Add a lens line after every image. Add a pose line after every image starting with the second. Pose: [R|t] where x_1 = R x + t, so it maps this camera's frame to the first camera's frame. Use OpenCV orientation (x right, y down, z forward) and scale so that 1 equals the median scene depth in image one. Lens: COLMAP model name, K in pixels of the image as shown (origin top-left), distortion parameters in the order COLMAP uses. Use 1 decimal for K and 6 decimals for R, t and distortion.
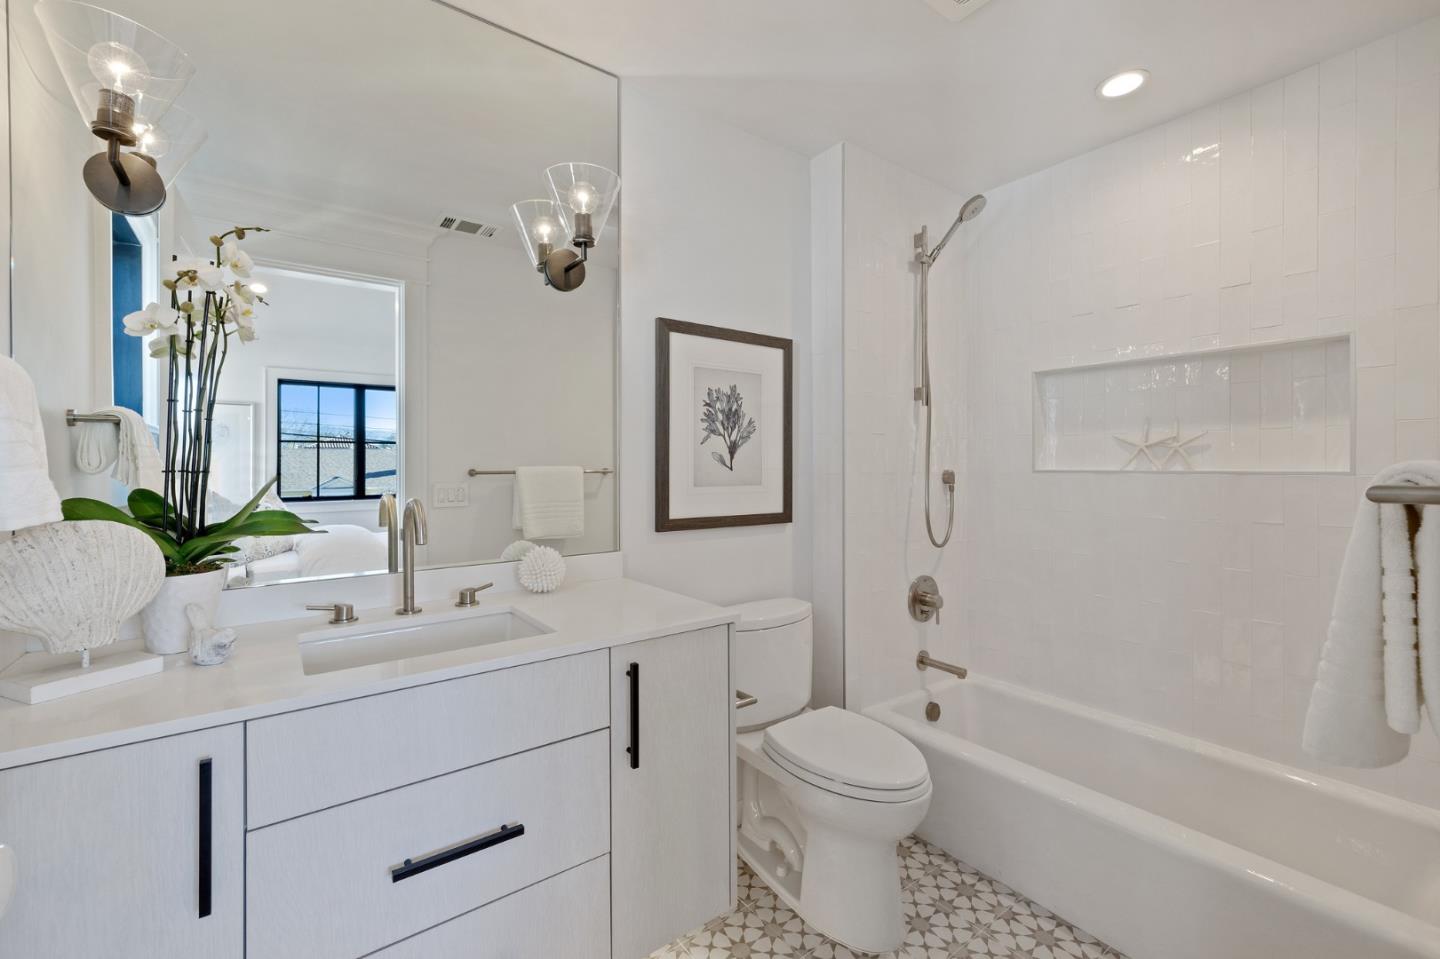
lens RADIAL K [[608.9, 0, 717.0], [0, 608.9, 471.6], [0, 0, 1]] dist [0.000424, -0.000219]
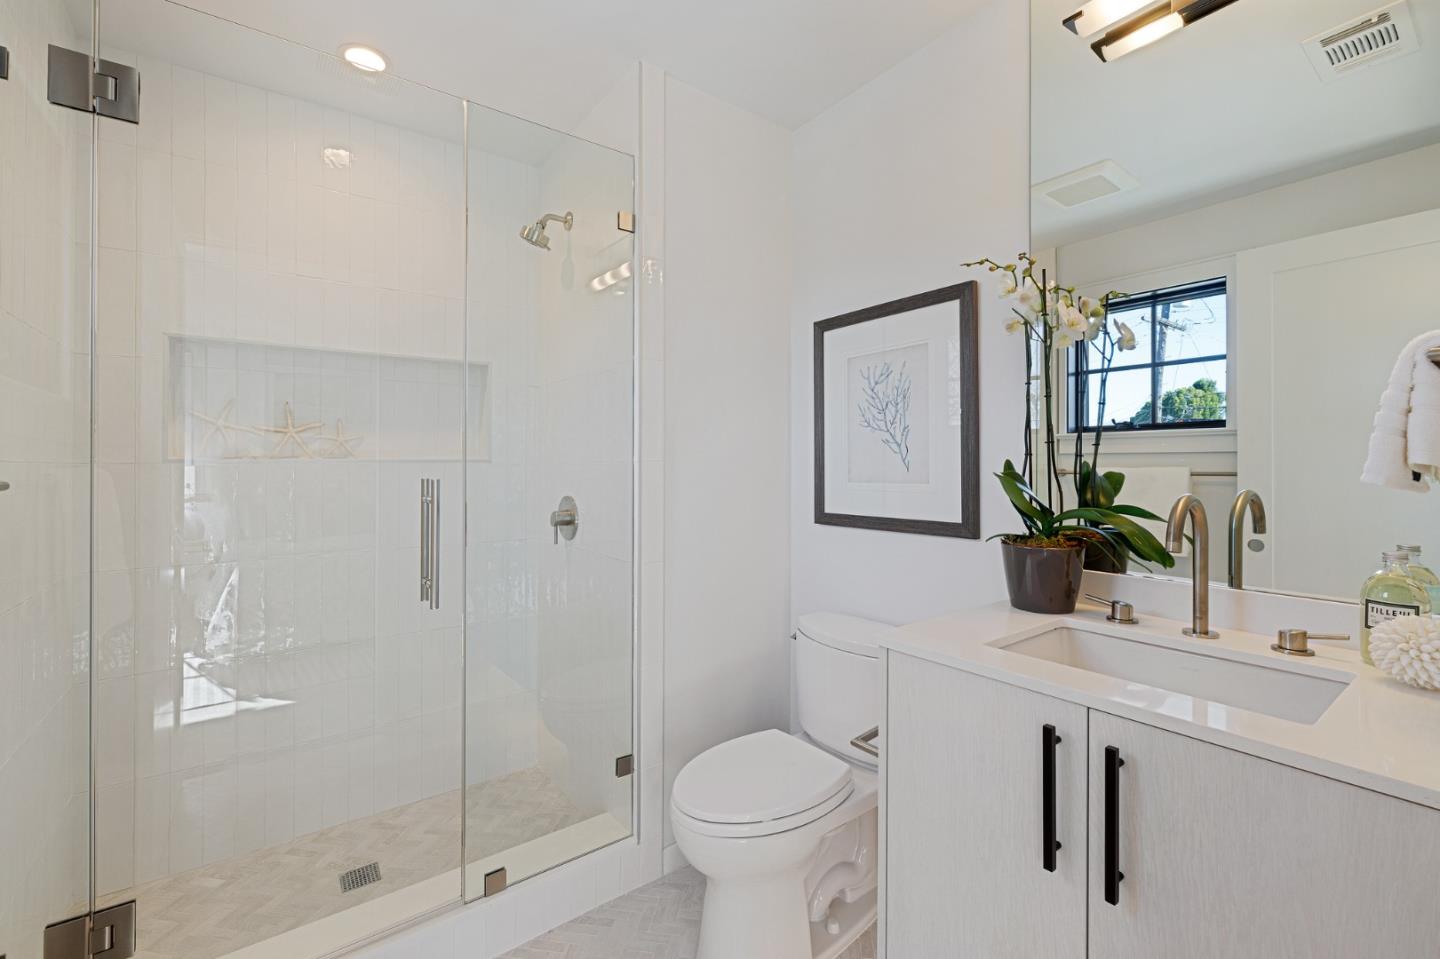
lens RADIAL K [[608.9, 0, 717.0], [0, 608.9, 471.6], [0, 0, 1]] dist [0.000424, -0.000219]
pose [[-0.001666, 0.005358, -0.999984, 0.860746], [-0.012721, 0.999905, 0.005379, 0.004806], [0.999918, 0.012729, -0.001598, 0.735768]]
